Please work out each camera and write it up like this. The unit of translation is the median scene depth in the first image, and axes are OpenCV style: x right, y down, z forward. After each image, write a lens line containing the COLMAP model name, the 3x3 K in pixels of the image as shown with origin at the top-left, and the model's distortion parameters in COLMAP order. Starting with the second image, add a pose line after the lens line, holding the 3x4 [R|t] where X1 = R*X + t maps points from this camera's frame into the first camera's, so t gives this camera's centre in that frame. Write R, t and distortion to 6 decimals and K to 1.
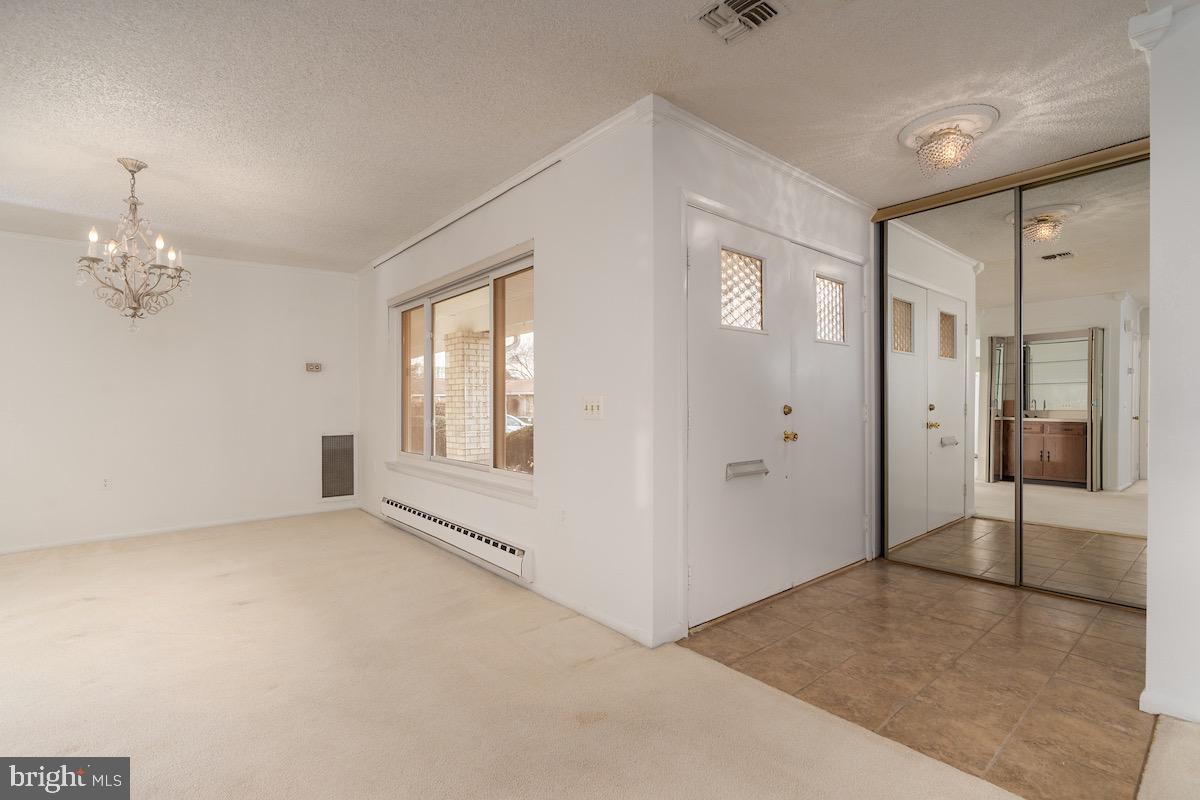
lens RADIAL K [[545.9, 0, 602.6], [0, 545.9, 401.5], [0, 0, 1]] dist [0.000165, 0.000359]
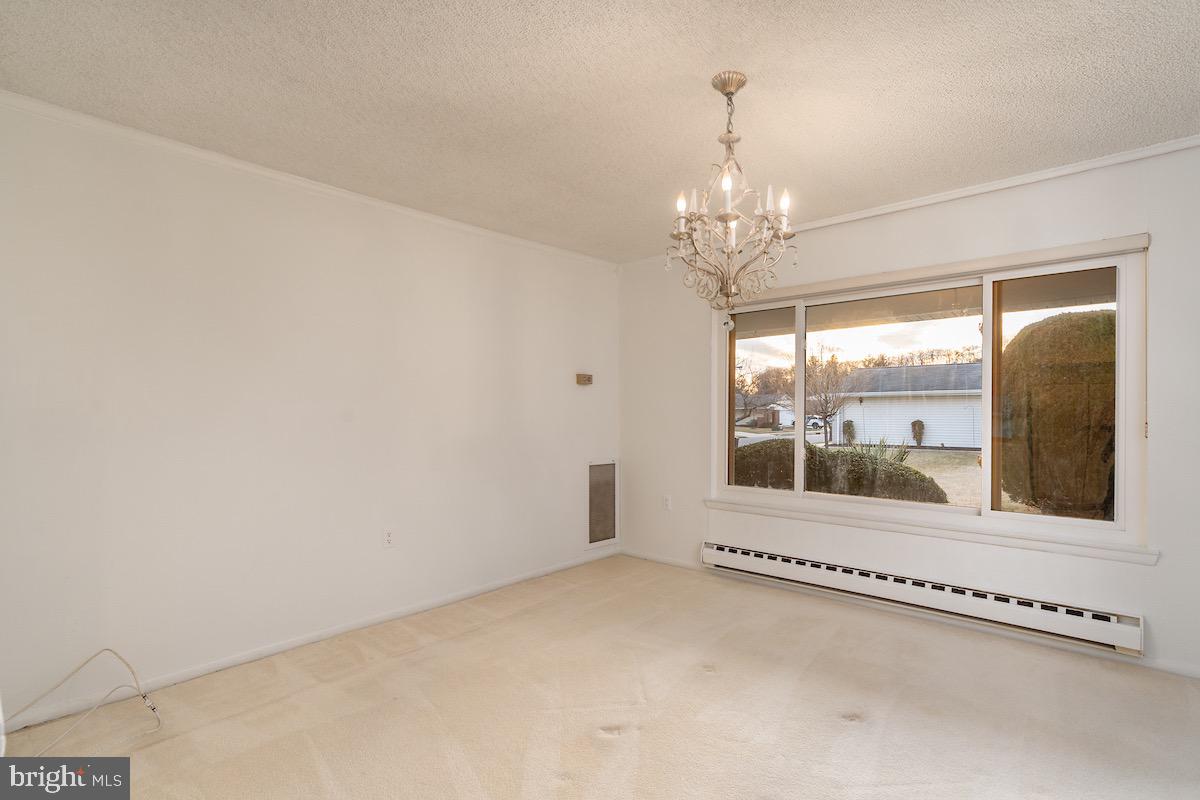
lens RADIAL K [[561.7, 0, 651.3], [0, 561.7, 411.8], [0, 0, 1]] dist [-0.002158, 0.000377]
pose [[0.982973, 0.008992, 0.183528, -0.585250], [-0.008601, 0.999959, -0.002924, -0.013736], [-0.183547, 0.001295, 0.983010, 0.182014]]
